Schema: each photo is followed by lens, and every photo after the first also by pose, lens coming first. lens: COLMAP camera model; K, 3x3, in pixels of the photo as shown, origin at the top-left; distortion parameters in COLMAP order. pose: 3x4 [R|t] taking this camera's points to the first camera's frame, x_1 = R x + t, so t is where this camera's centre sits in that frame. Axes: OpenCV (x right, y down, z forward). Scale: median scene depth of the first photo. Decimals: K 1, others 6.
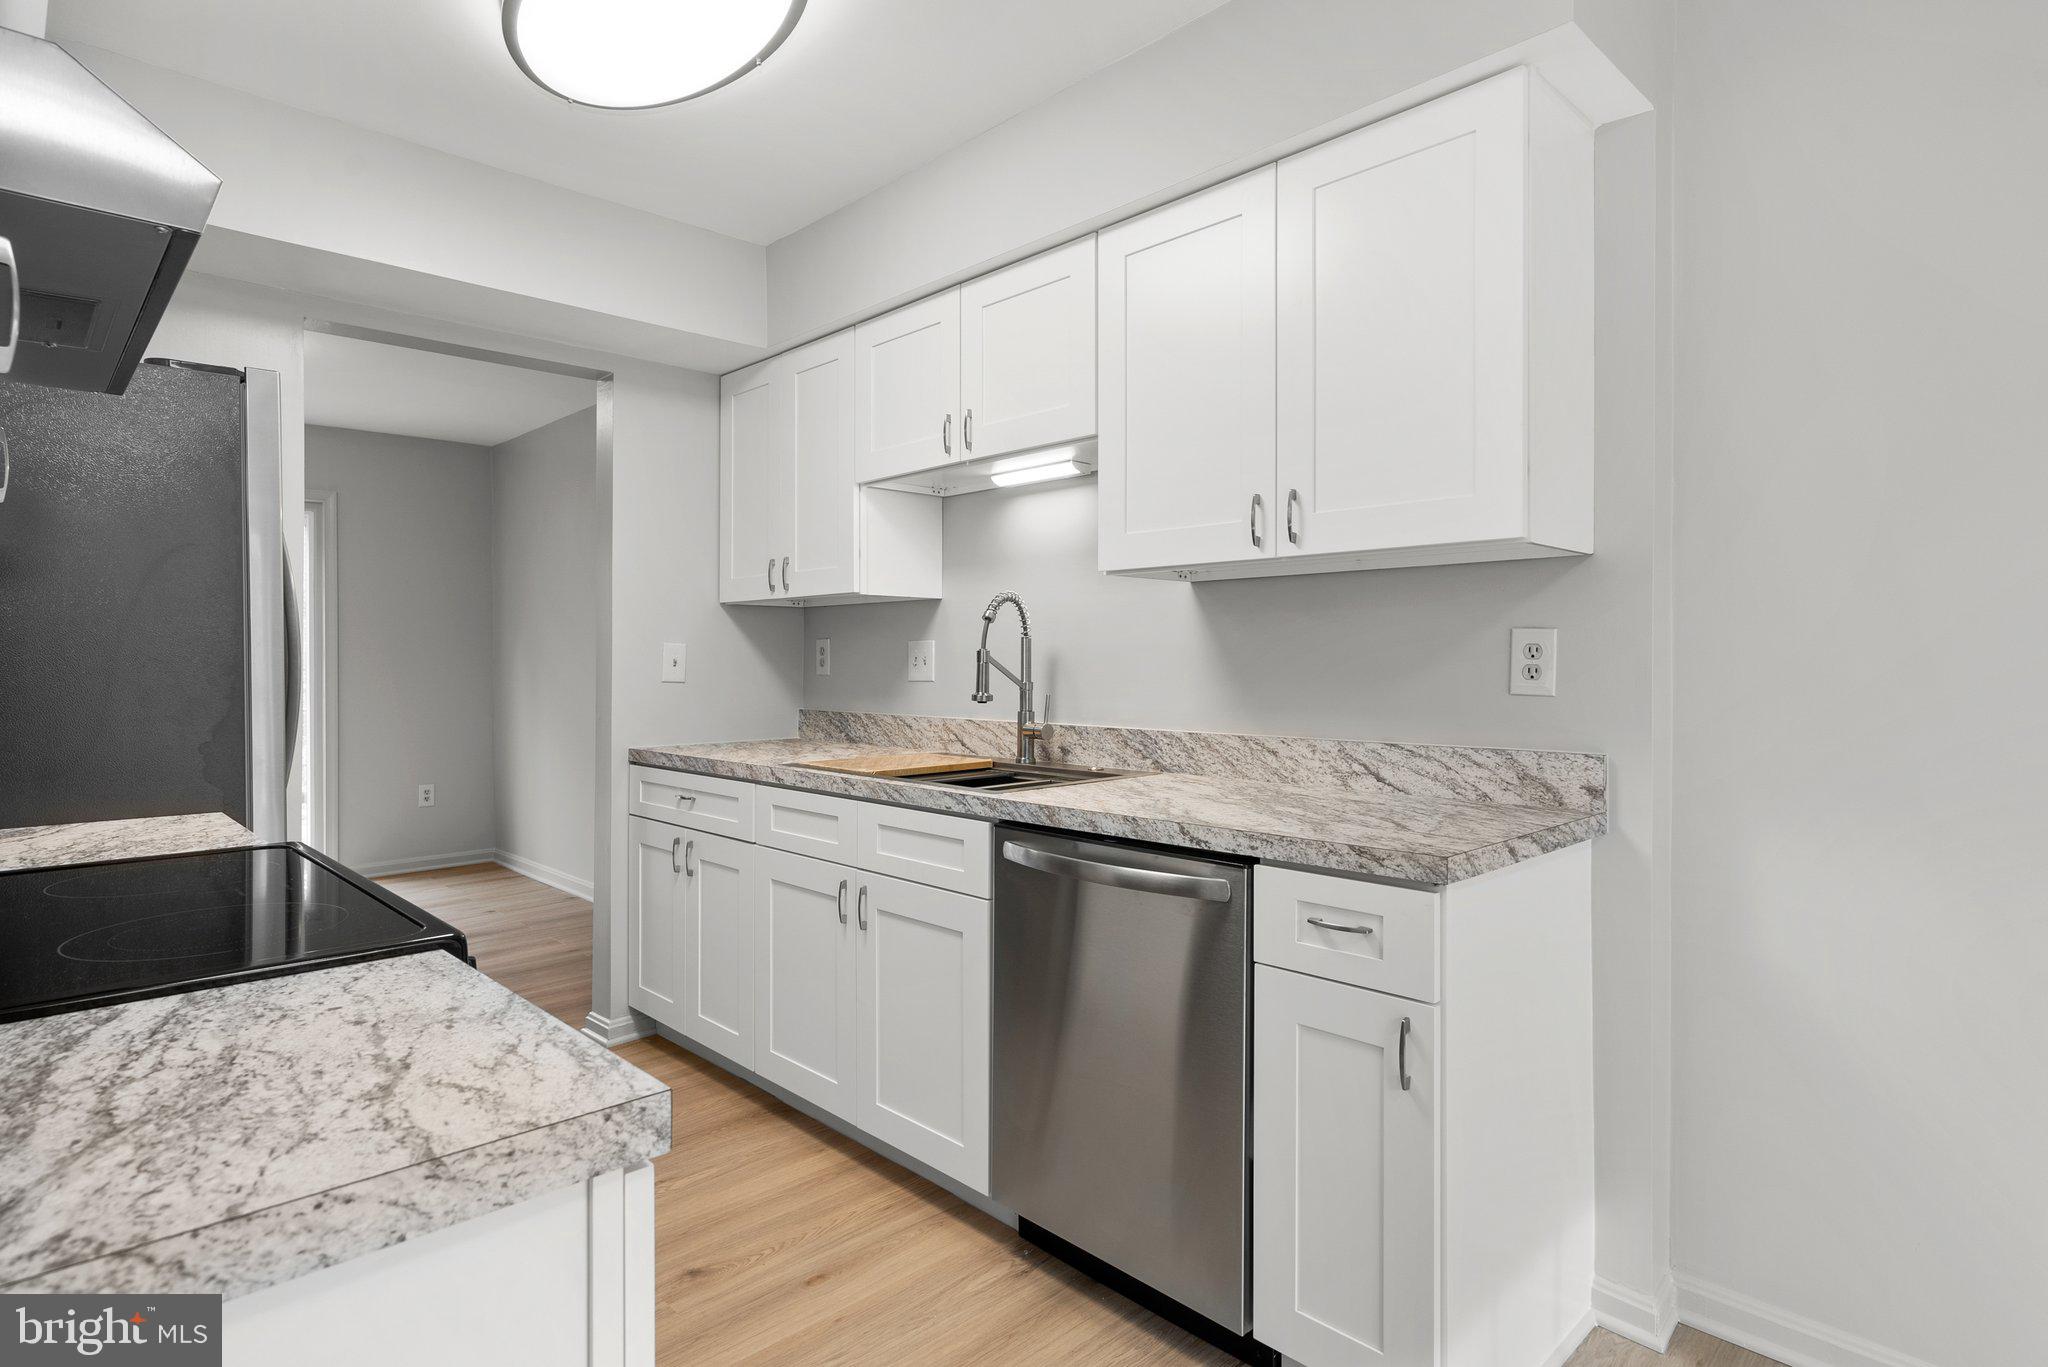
lens RADIAL K [[1105.9, 0, 994.6], [0, 1105.9, 658.8], [0, 0, 1]] dist [0.006241, -0.000297]
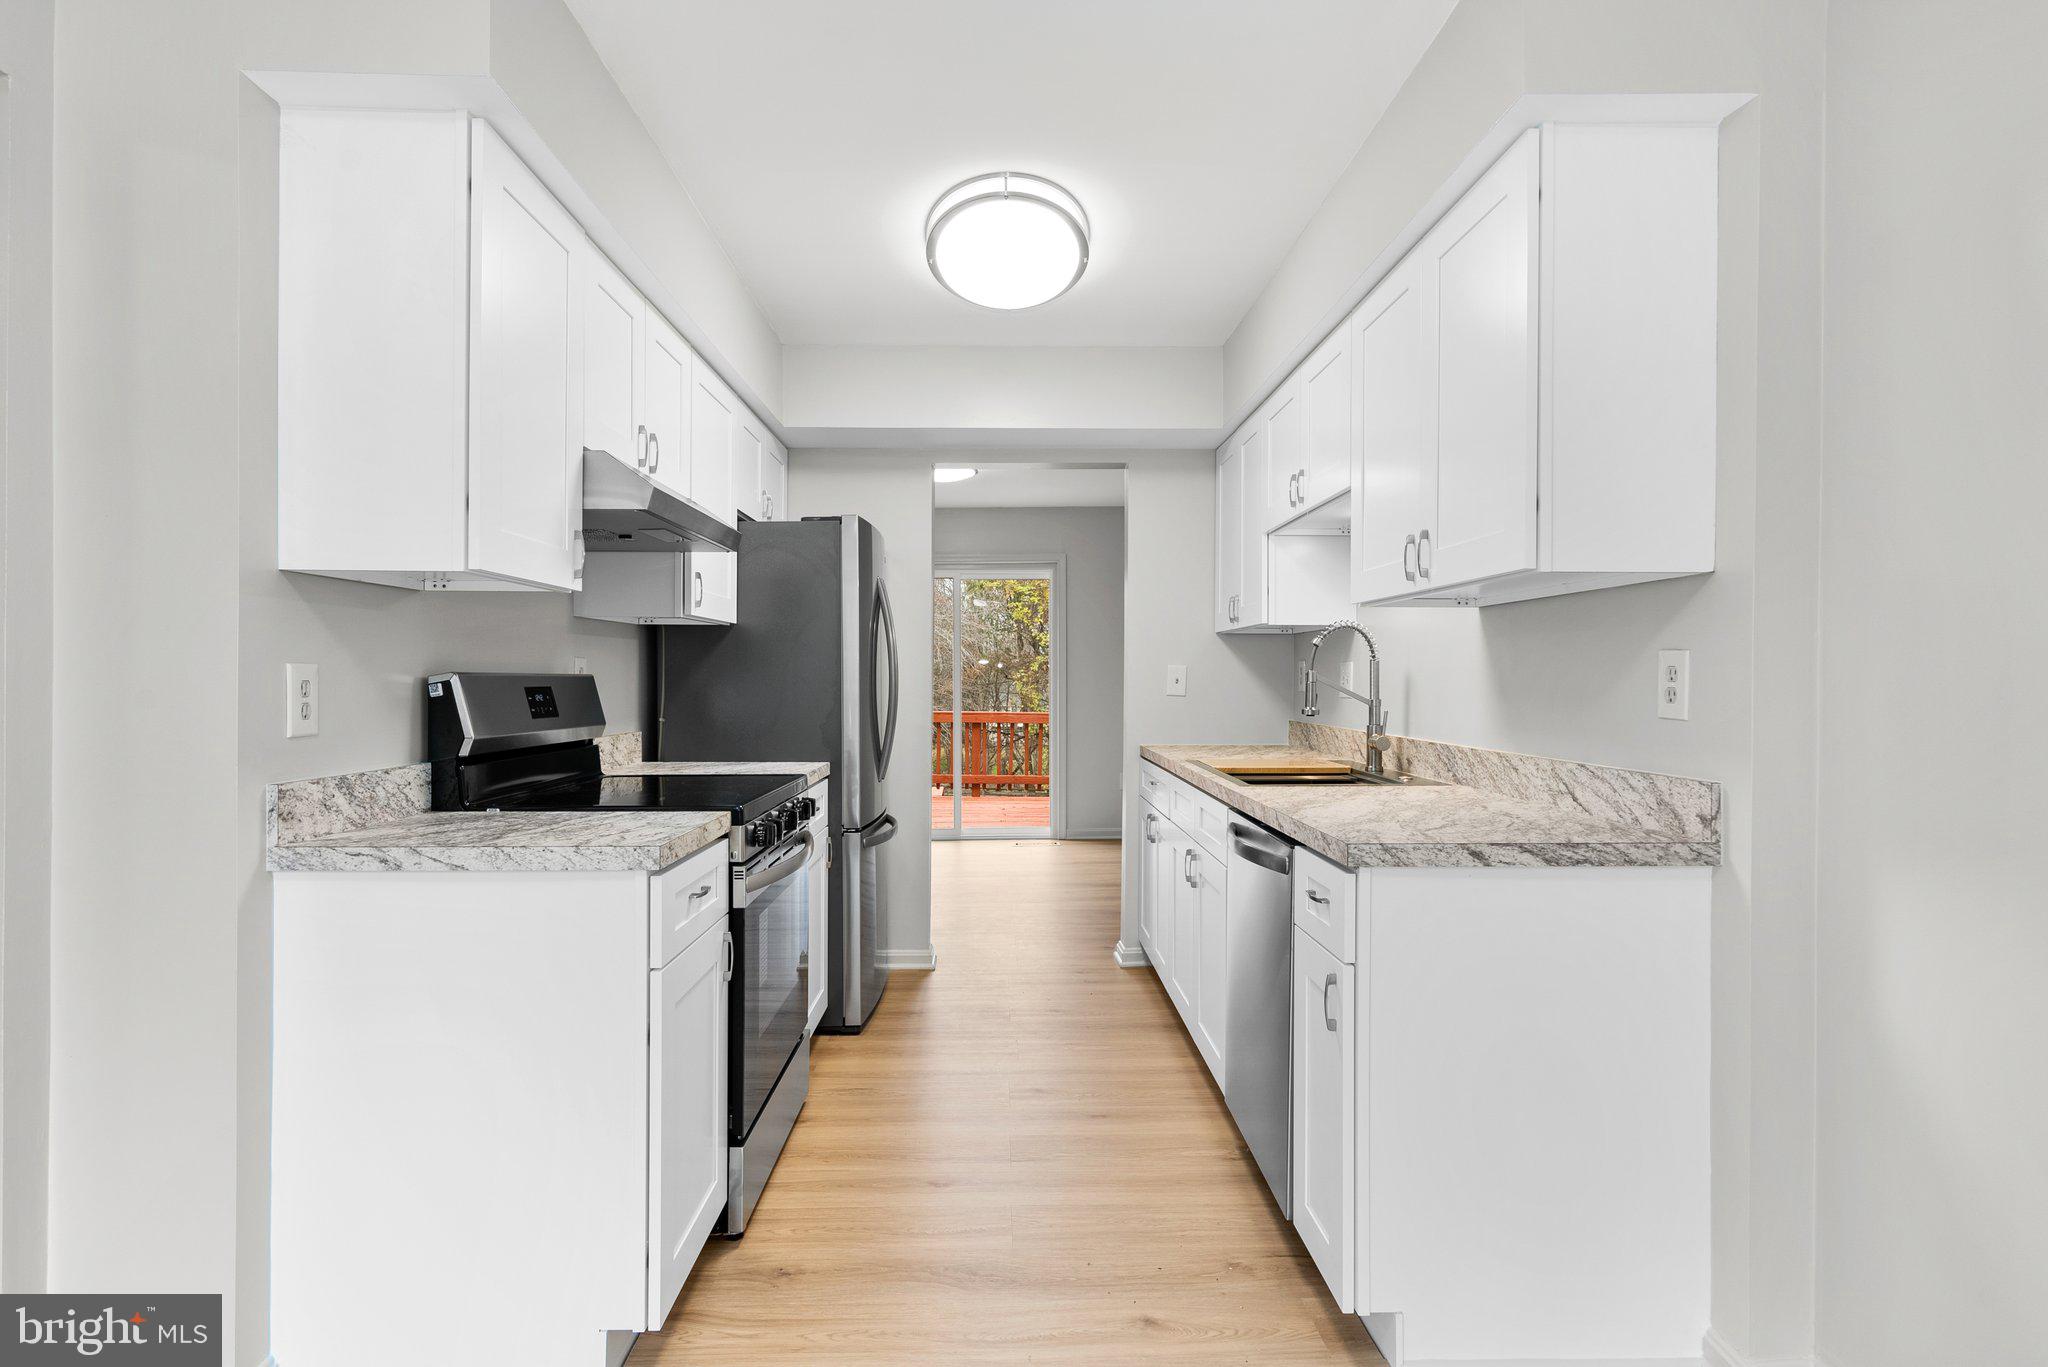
lens RADIAL K [[1105.9, 0, 984.7], [0, 1105.9, 675.5], [0, 0, 1]] dist [0.006241, -0.000297]
pose [[0.715468, 0.001048, -0.698644, 0.711864], [-0.000233, 0.999999, 0.001262, -0.006116], [0.698645, -0.000740, 0.715468, -0.113862]]
